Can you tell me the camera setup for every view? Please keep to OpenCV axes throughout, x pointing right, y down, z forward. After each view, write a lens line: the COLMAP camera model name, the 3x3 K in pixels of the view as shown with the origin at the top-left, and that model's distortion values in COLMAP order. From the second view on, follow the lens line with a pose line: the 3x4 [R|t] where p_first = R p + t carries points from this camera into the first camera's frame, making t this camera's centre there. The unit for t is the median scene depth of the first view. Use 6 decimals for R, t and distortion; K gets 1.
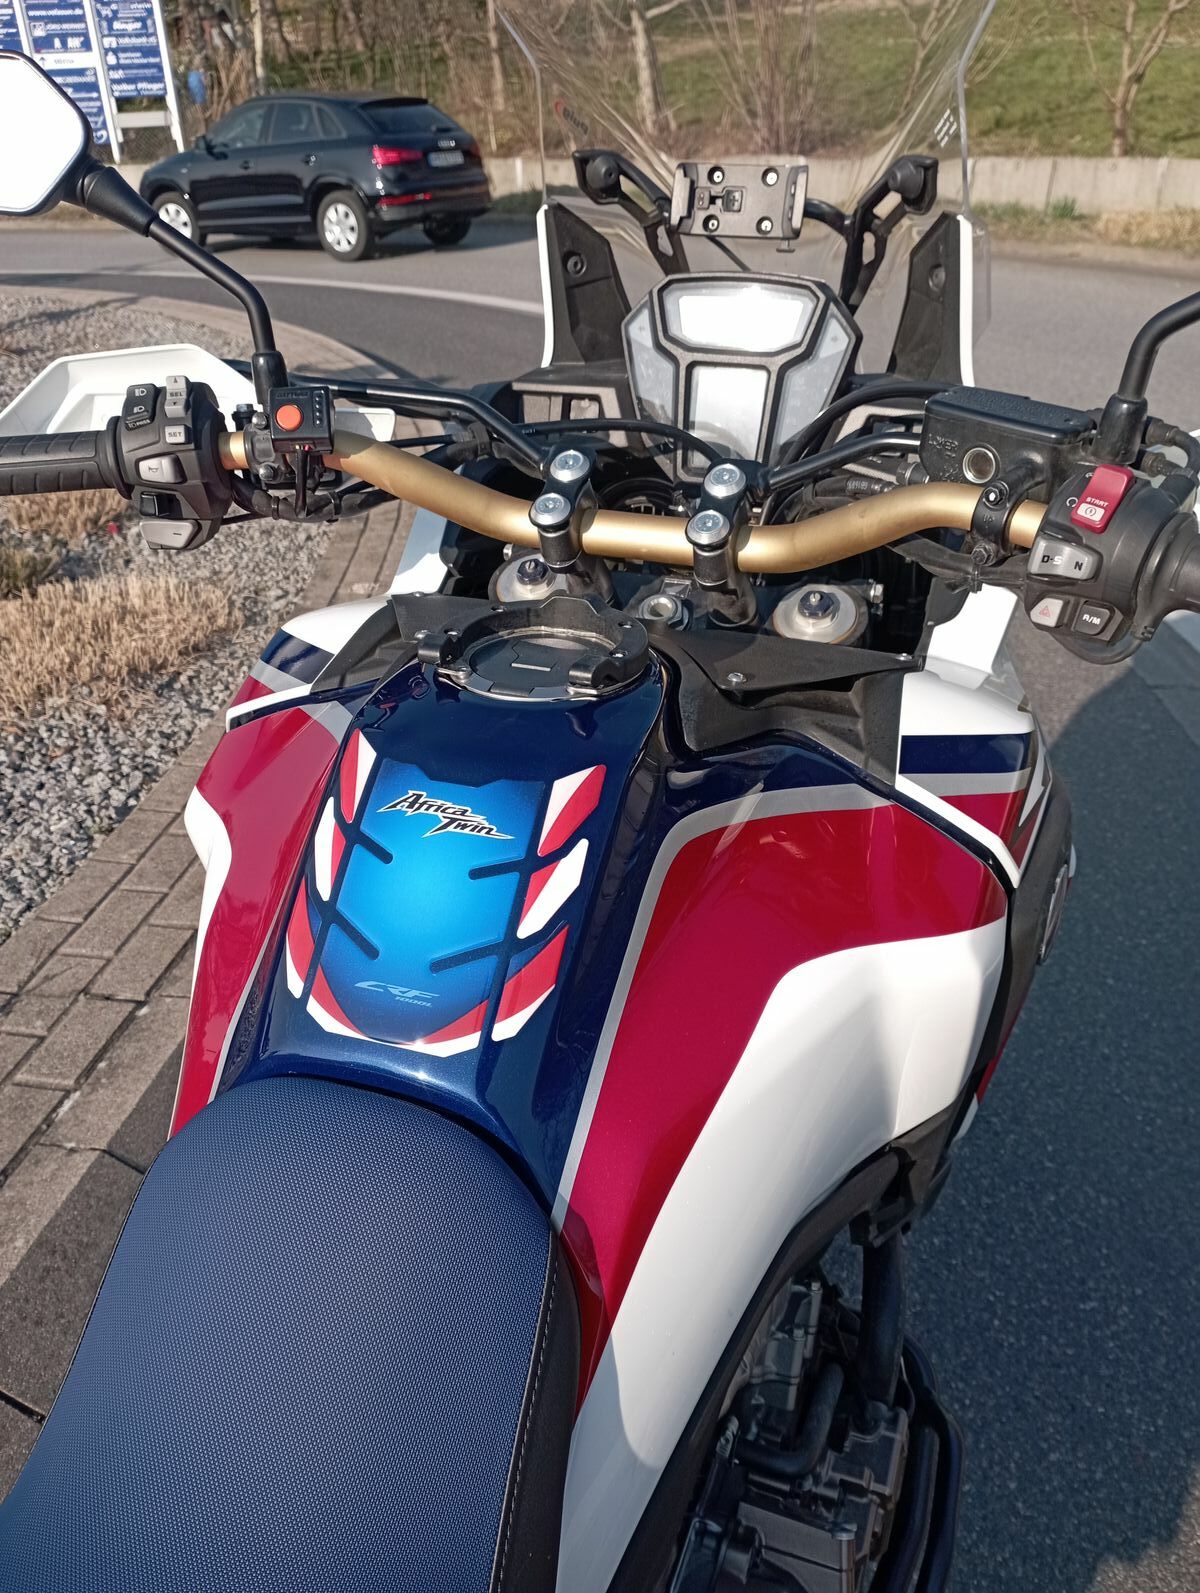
lens RADIAL K [[1320.1, 0, 600.0], [0, 1320.1, 796.5], [0, 0, 1]] dist [0.113757, -0.172281]
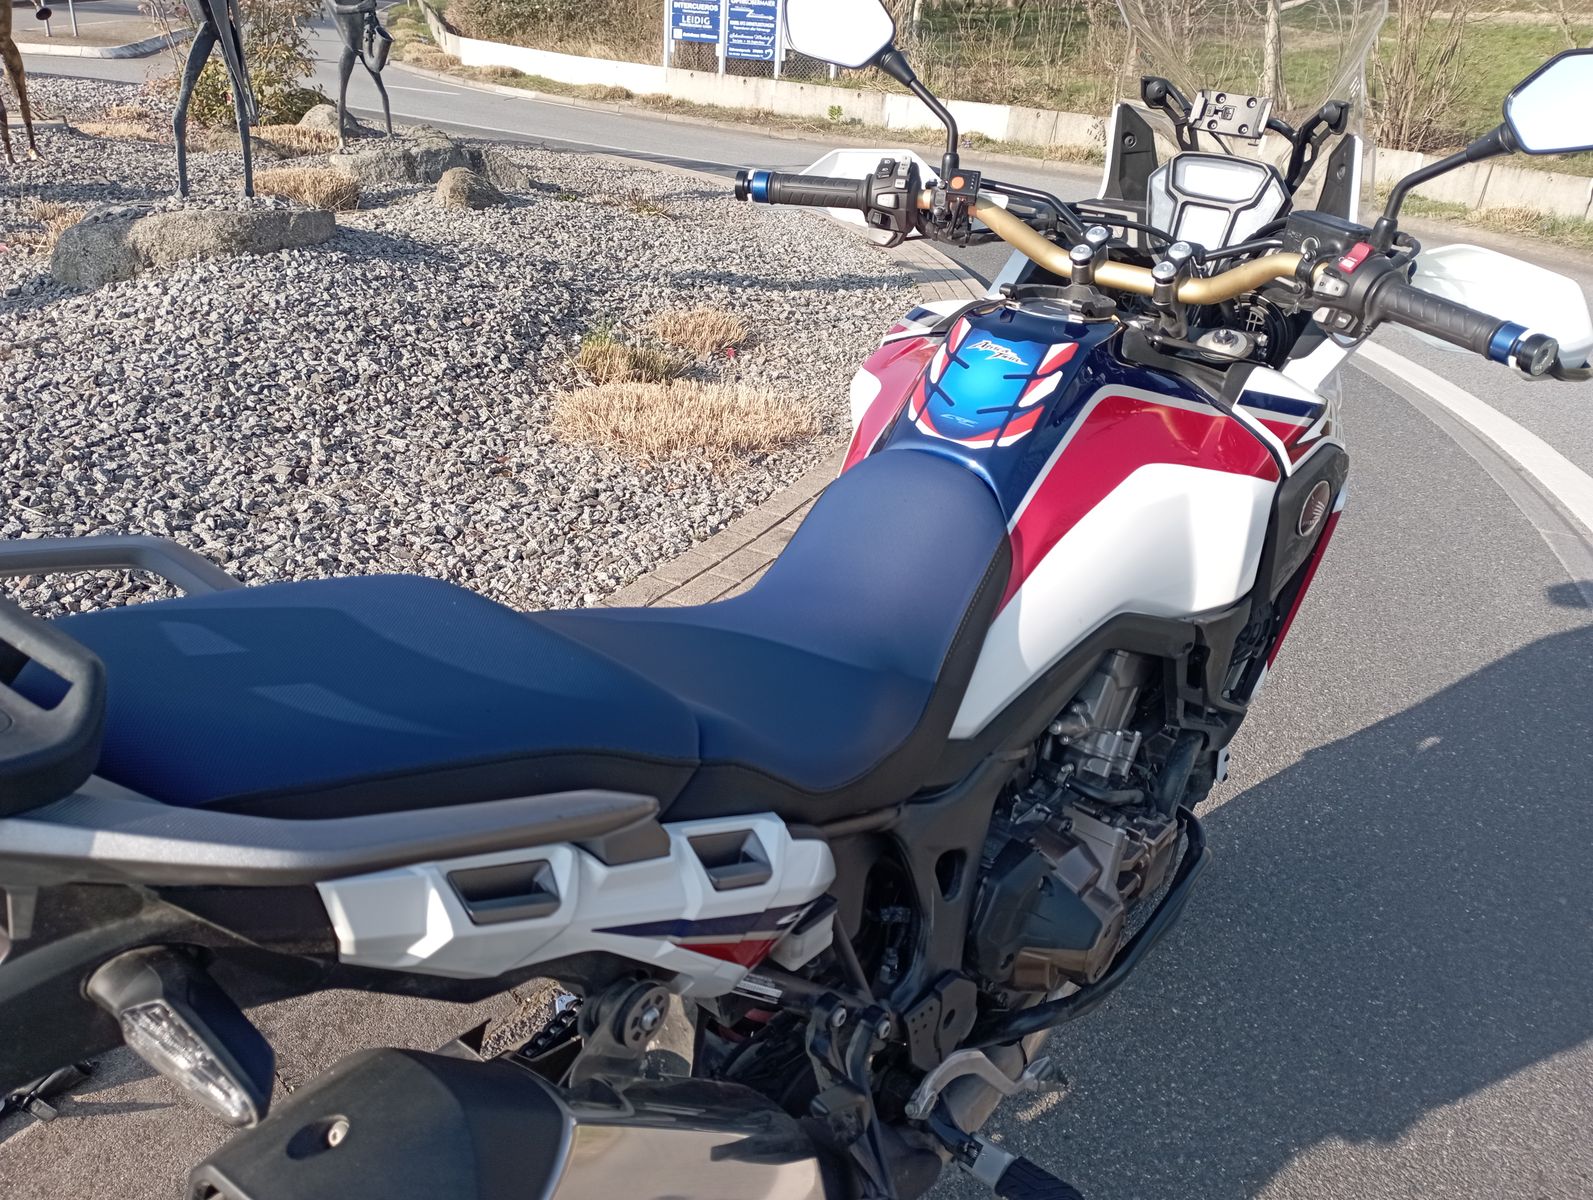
lens RADIAL K [[1320.1, 0, 796.5], [0, 1320.1, 600.0], [0, 0, 1]] dist [0.113757, -0.172281]
pose [[0.950709, 0.212208, -0.226097, 0.090508], [-0.231872, 0.970640, -0.063978, 0.387541], [0.205882, 0.113250, 0.972002, -0.696865]]
